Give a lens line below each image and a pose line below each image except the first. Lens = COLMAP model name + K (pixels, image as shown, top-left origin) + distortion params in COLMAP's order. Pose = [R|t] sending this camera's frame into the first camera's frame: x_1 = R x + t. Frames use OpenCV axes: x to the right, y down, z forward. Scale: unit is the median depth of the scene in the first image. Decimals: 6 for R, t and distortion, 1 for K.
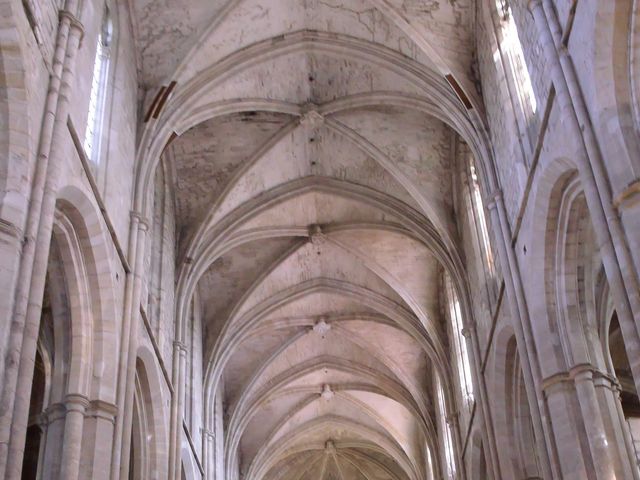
lens RADIAL K [[1099.2, 0, 322.2], [0, 1099.2, 240.3], [0, 0, 1]] dist [-0.065343, -0.090450]
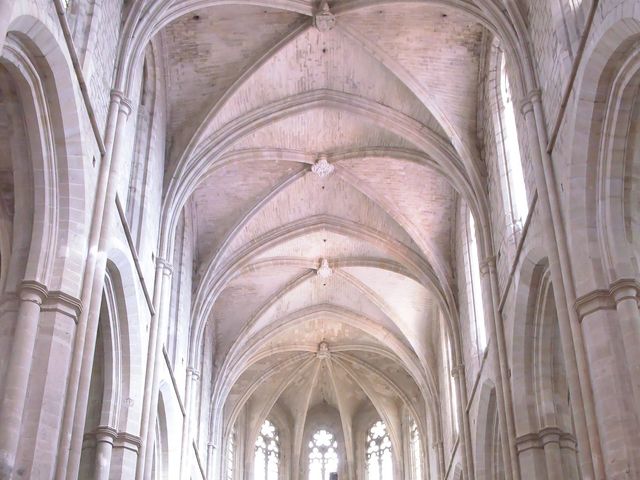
lens RADIAL K [[1183.4, 0, 320.0], [0, 1183.4, 240.0], [0, 0, 1]] dist [-0.094169, 0.024368]
pose [[0.998278, 0.058523, -0.003968, 0.004154], [-0.058238, 0.996943, 0.052082, 0.085813], [0.007004, -0.051762, 0.998635, 0.146211]]
